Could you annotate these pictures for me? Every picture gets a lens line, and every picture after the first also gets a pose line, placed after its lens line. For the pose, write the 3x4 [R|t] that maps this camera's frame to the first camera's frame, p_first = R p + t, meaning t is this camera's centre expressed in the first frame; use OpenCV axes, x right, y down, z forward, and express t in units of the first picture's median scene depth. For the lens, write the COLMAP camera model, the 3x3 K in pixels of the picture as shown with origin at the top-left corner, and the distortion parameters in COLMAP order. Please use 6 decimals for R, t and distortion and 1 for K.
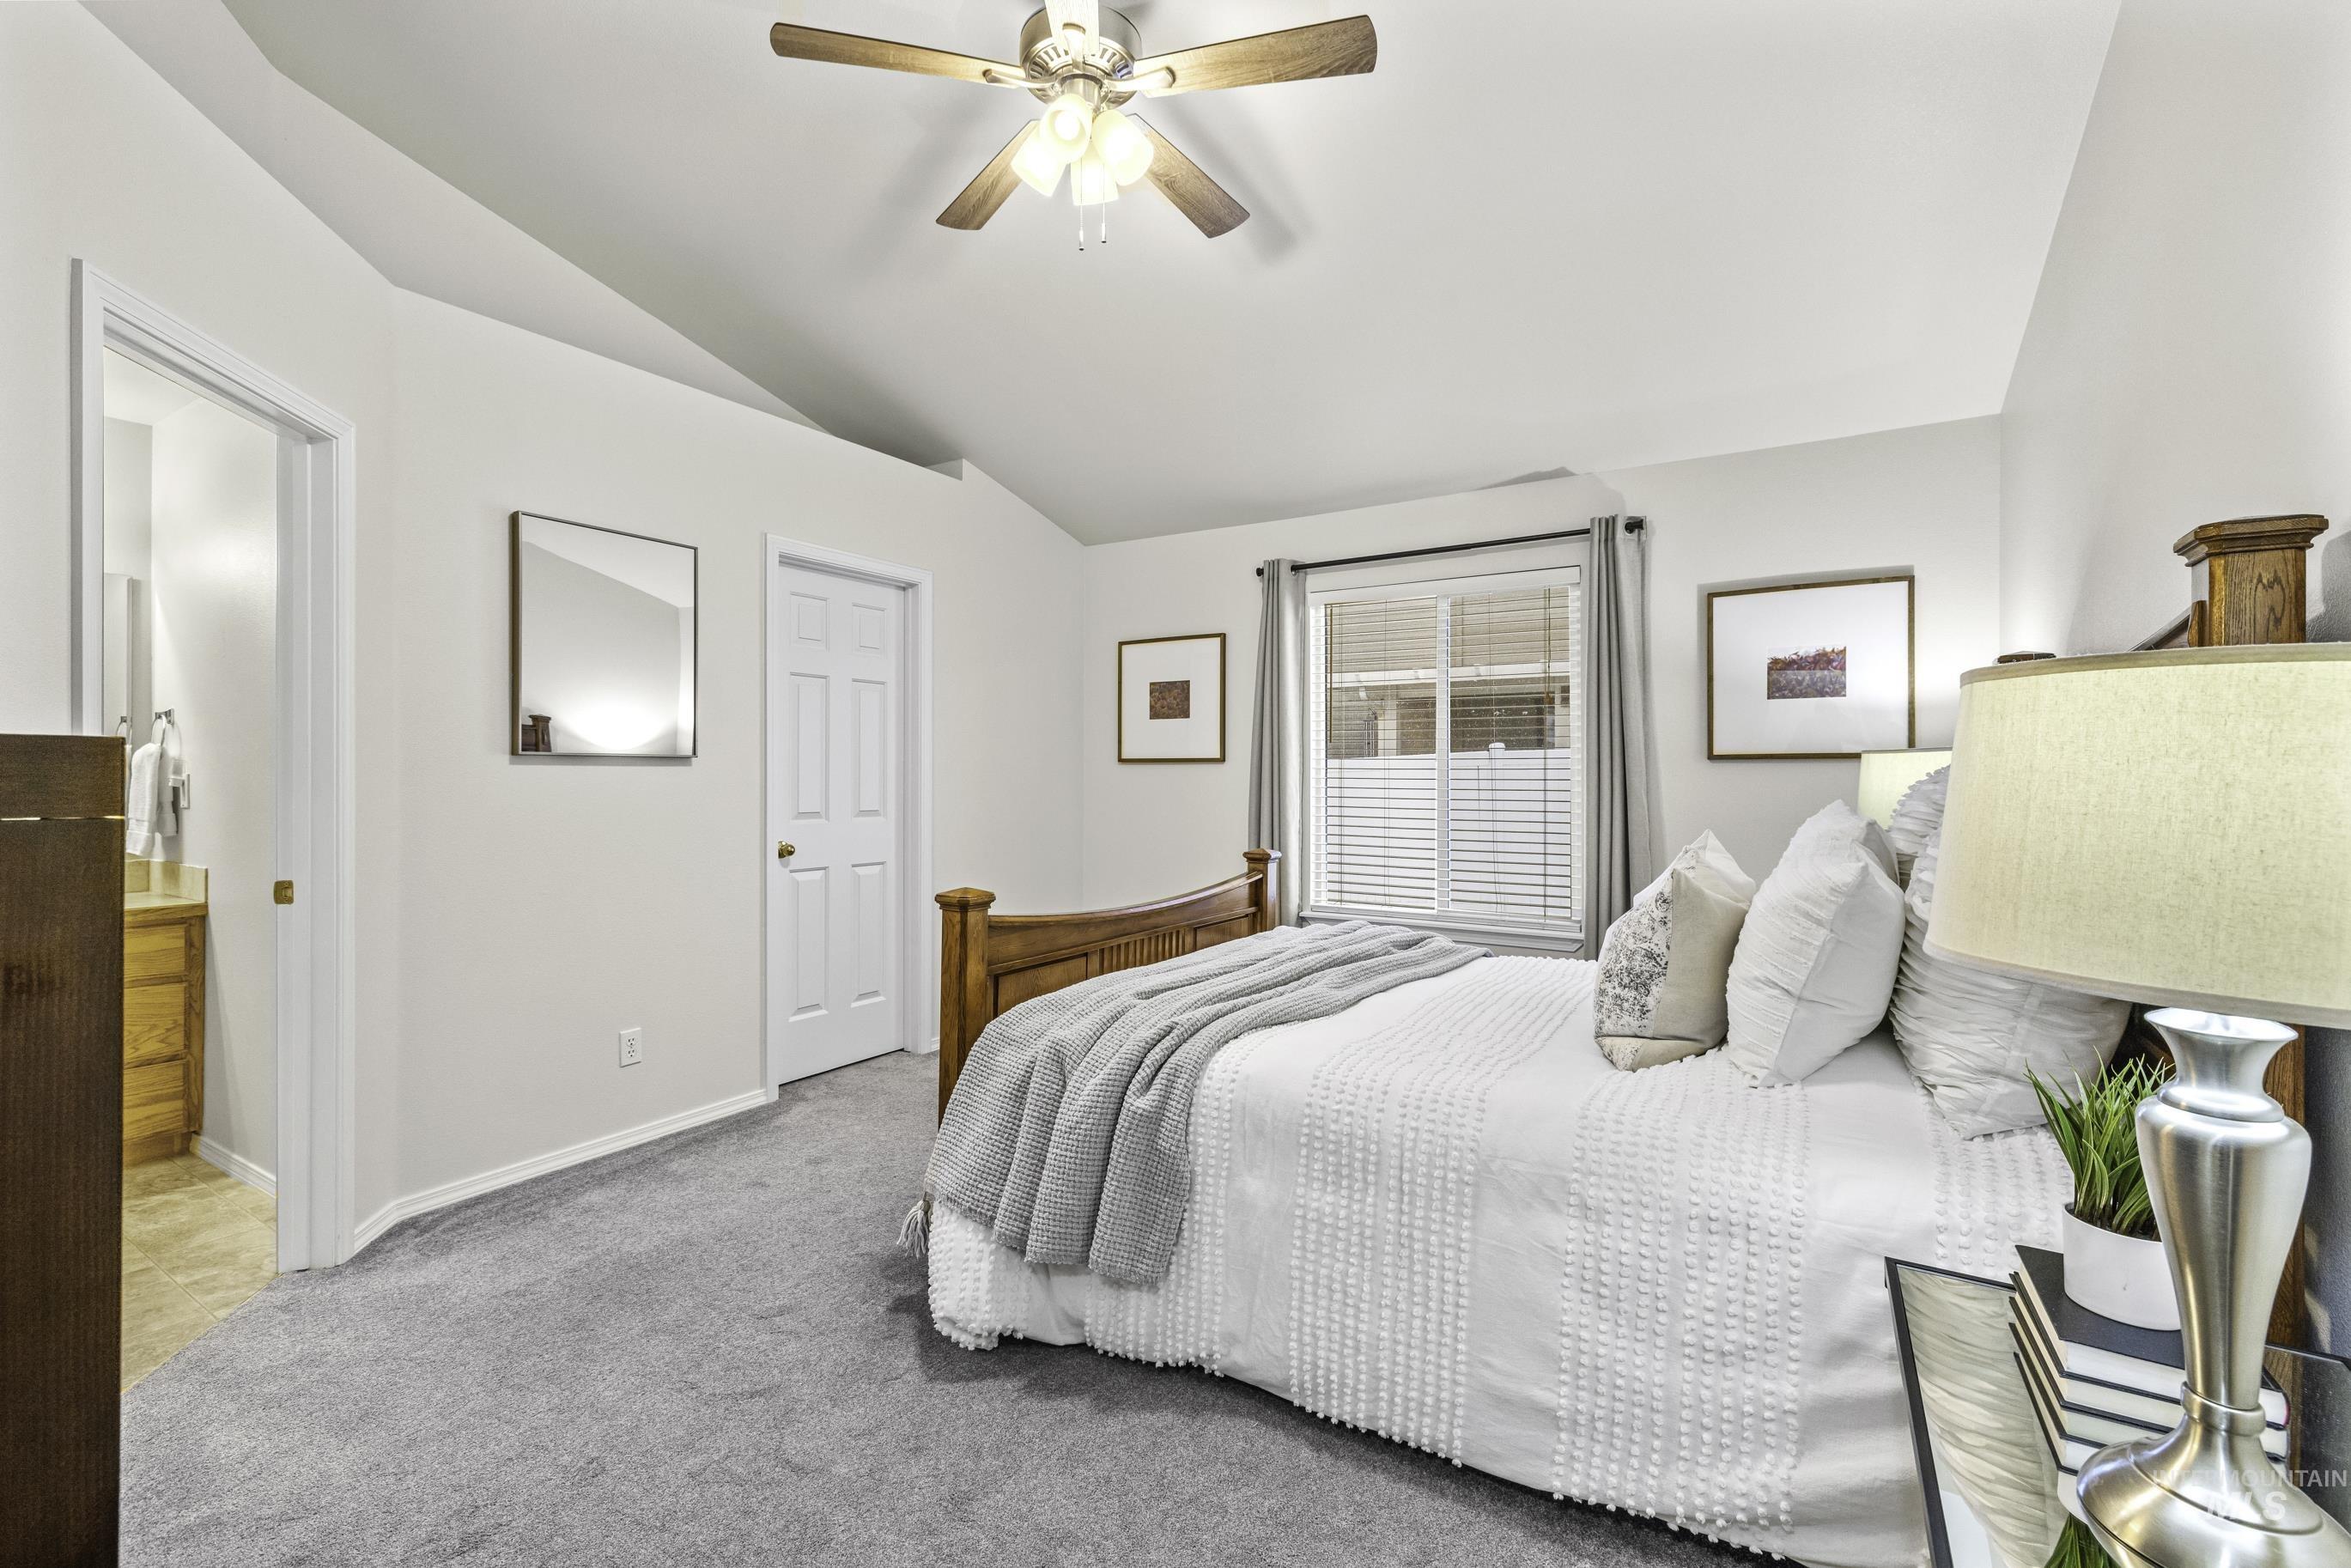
lens RADIAL K [[1003.2, 0, 1175.5], [0, 1003.2, 784.0], [0, 0, 1]] dist [0.000524, 0.000070]
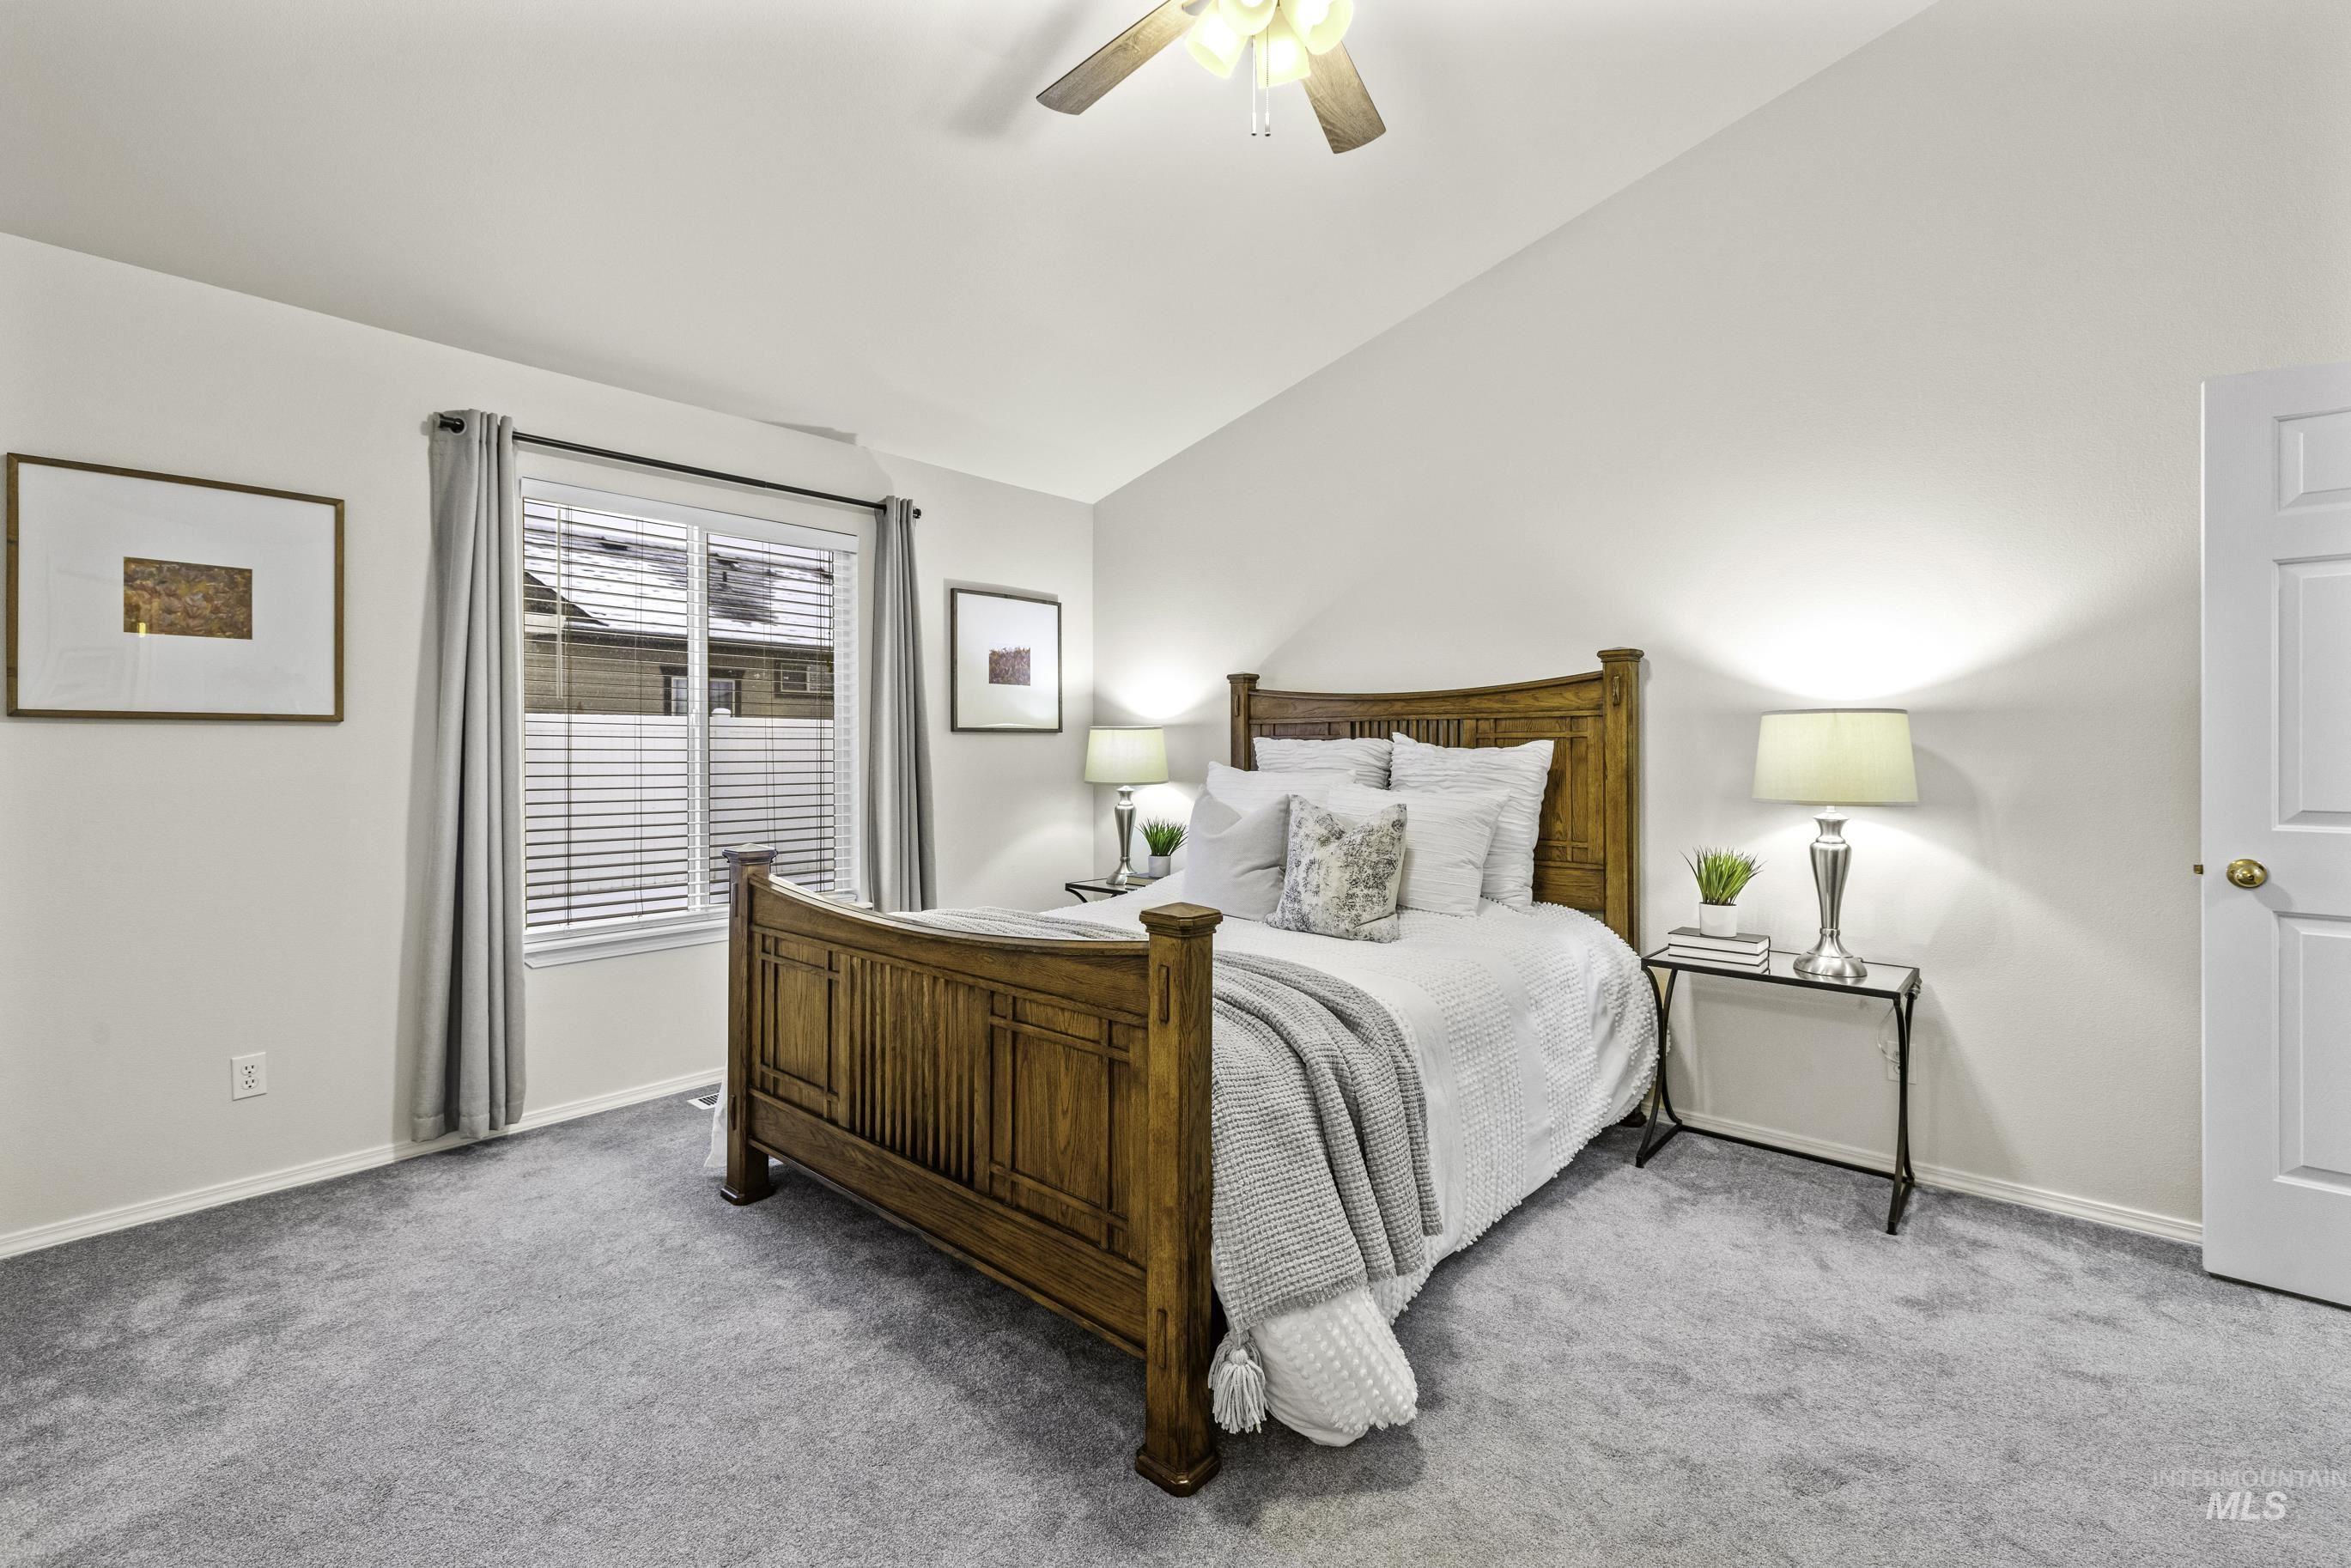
lens RADIAL K [[1027.3, 0, 1169.4], [0, 1027.3, 745.1], [0, 0, 1]] dist [-0.010748, -0.000060]
pose [[0.174853, 0.003184, 0.984589, -0.545011], [0.009789, 0.999940, -0.004972, -0.001070], [-0.984546, 0.010507, 0.174811, 0.513676]]
